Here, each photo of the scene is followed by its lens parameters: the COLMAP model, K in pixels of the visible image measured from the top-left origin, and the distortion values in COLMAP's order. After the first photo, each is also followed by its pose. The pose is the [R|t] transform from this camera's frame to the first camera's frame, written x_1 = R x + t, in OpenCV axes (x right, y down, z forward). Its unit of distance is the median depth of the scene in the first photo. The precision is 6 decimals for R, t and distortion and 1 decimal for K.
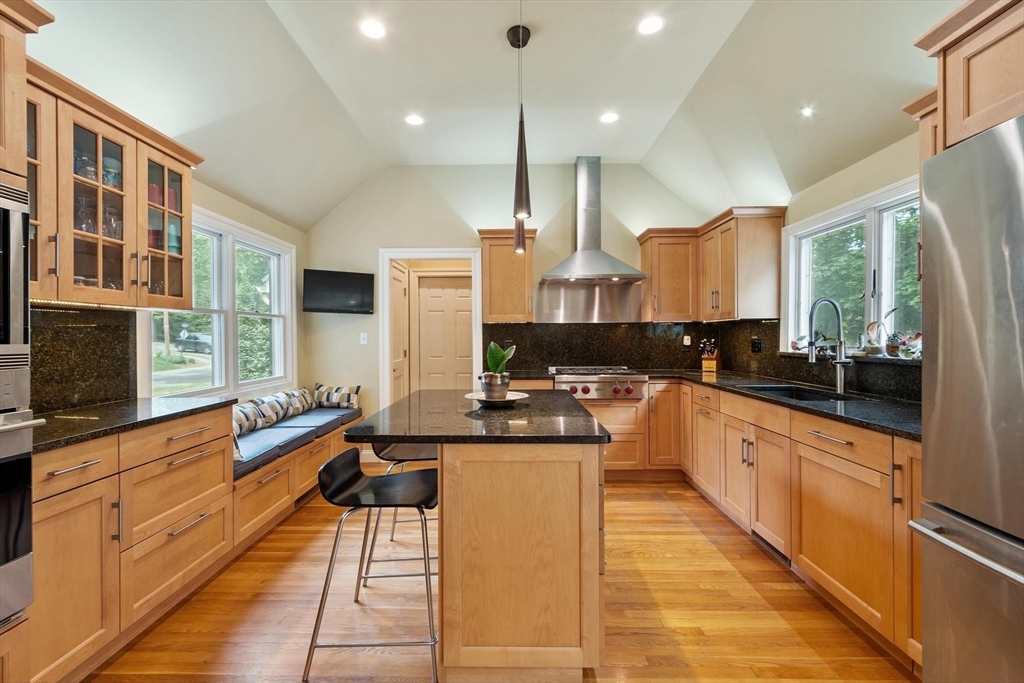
lens RADIAL K [[451.4, 0, 507.6], [0, 451.4, 337.4], [0, 0, 1]] dist [-0.001543, -0.000275]
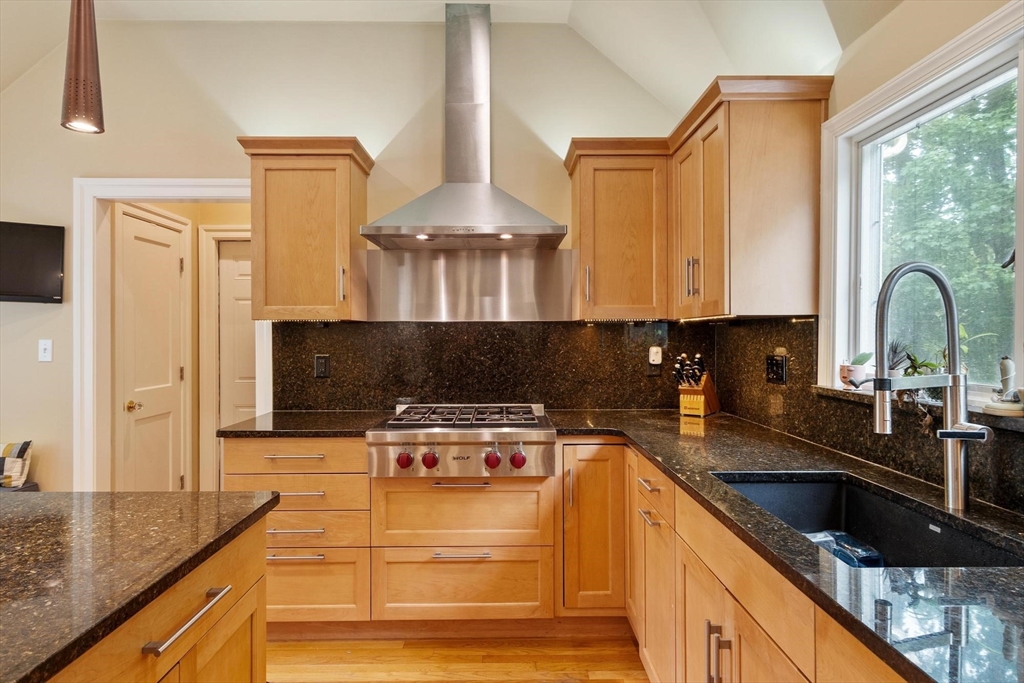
lens RADIAL K [[591.7, 0, 512.6], [0, 591.7, 334.1], [0, 0, 1]] dist [0.000593, 0.001738]
pose [[0.999597, 0.002641, 0.028253, 0.245775], [-0.002530, 0.999989, -0.003971, -0.017486], [-0.028264, 0.003898, 0.999593, 0.359146]]
